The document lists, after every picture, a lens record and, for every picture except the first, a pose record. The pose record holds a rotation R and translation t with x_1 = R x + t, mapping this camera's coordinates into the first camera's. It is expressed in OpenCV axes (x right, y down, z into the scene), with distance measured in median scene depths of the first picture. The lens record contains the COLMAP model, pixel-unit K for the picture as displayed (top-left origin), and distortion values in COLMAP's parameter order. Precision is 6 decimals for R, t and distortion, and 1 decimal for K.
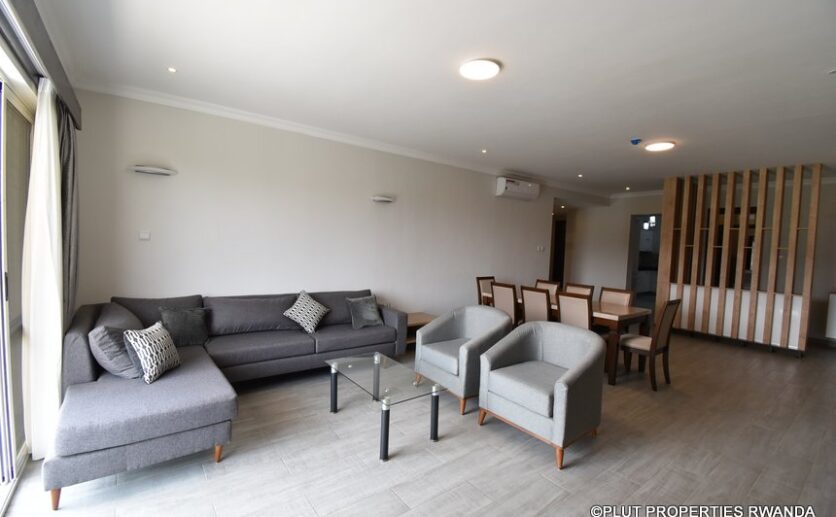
lens RADIAL K [[372.6, 0, 418.0], [0, 372.6, 258.5], [0, 0, 1]] dist [-0.002621, -0.000192]
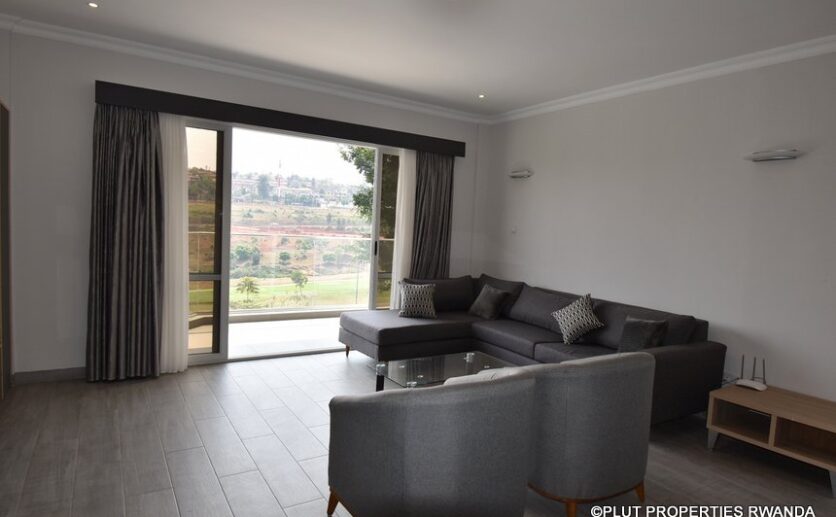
lens RADIAL K [[497.1, 0, 418.0], [0, 497.1, 258.5], [0, 0, 1]] dist [-0.001515, -0.001604]
pose [[-0.063865, 0.026627, -0.997603, 0.872413], [-0.101927, 0.994242, 0.033063, 0.011376], [0.992740, 0.103794, -0.060783, 0.774401]]
